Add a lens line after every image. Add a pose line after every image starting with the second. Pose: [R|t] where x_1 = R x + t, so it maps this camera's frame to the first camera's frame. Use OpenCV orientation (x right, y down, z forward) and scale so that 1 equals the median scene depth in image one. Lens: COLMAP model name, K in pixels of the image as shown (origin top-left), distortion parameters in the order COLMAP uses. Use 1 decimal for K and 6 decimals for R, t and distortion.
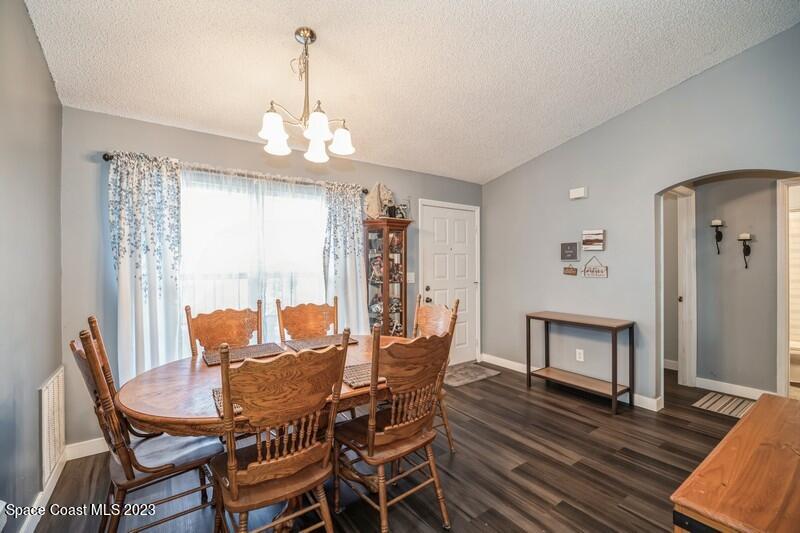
lens RADIAL K [[350.9, 0, 402.3], [0, 350.9, 259.3], [0, 0, 1]] dist [-0.009436, -0.001924]
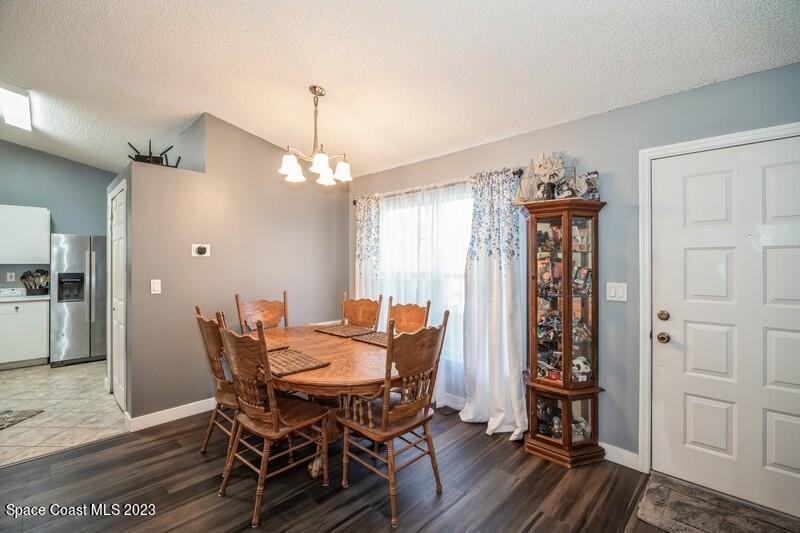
lens RADIAL K [[350.9, 0, 406.7], [0, 350.9, 263.9], [0, 0, 1]] dist [-0.009436, -0.001924]
pose [[0.196109, 0.008001, -0.980550, 0.597093], [0.011563, 0.999878, 0.010471, -0.004414], [0.980514, -0.013392, 0.195992, 0.609404]]
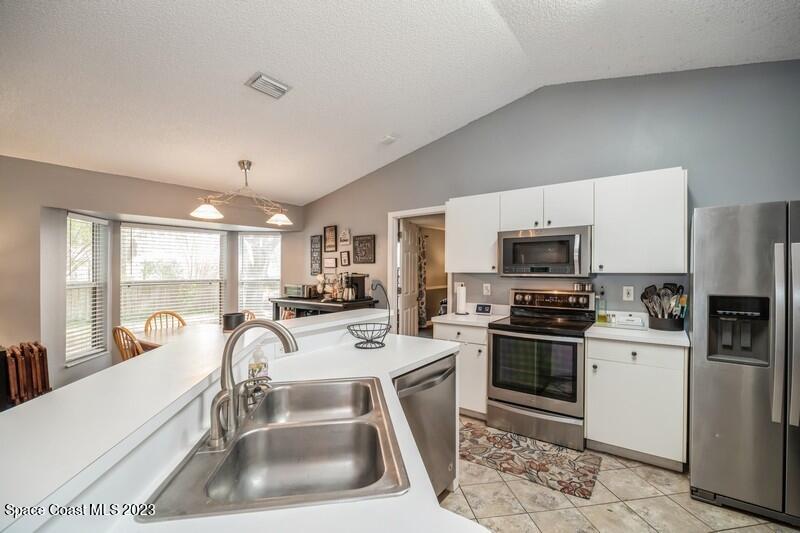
lens RADIAL K [[350.9, 0, 402.4], [0, 350.9, 267.0], [0, 0, 1]] dist [-0.009436, -0.001924]
pose [[-0.949510, 0.007898, -0.313638, -0.225637], [0.013332, 0.999796, -0.015185, -0.015645], [0.313454, -0.018600, -0.949421, 0.004152]]
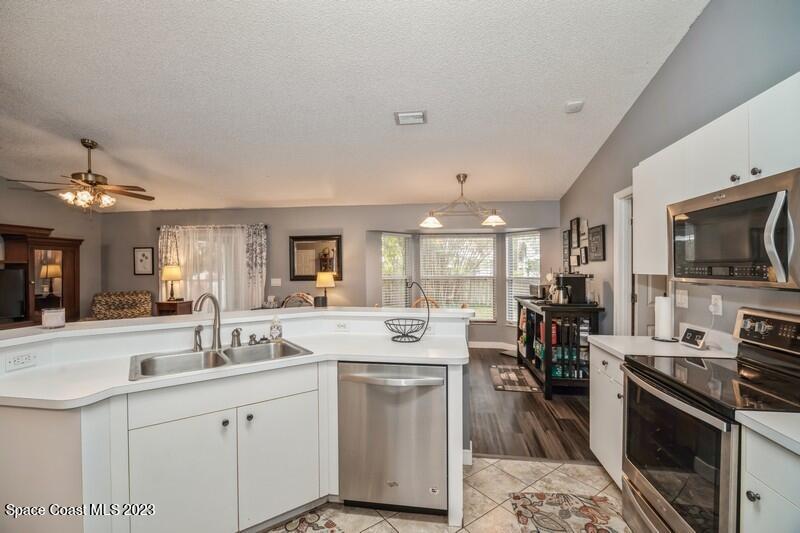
lens RADIAL K [[350.9, 0, 401.1], [0, 350.9, 266.0], [0, 0, 1]] dist [-0.009436, -0.001924]
pose [[-0.722657, 0.010190, 0.691132, -0.808483], [-0.003188, 0.999832, -0.018075, -0.014780], [-0.691199, -0.015265, -0.722503, -0.114922]]
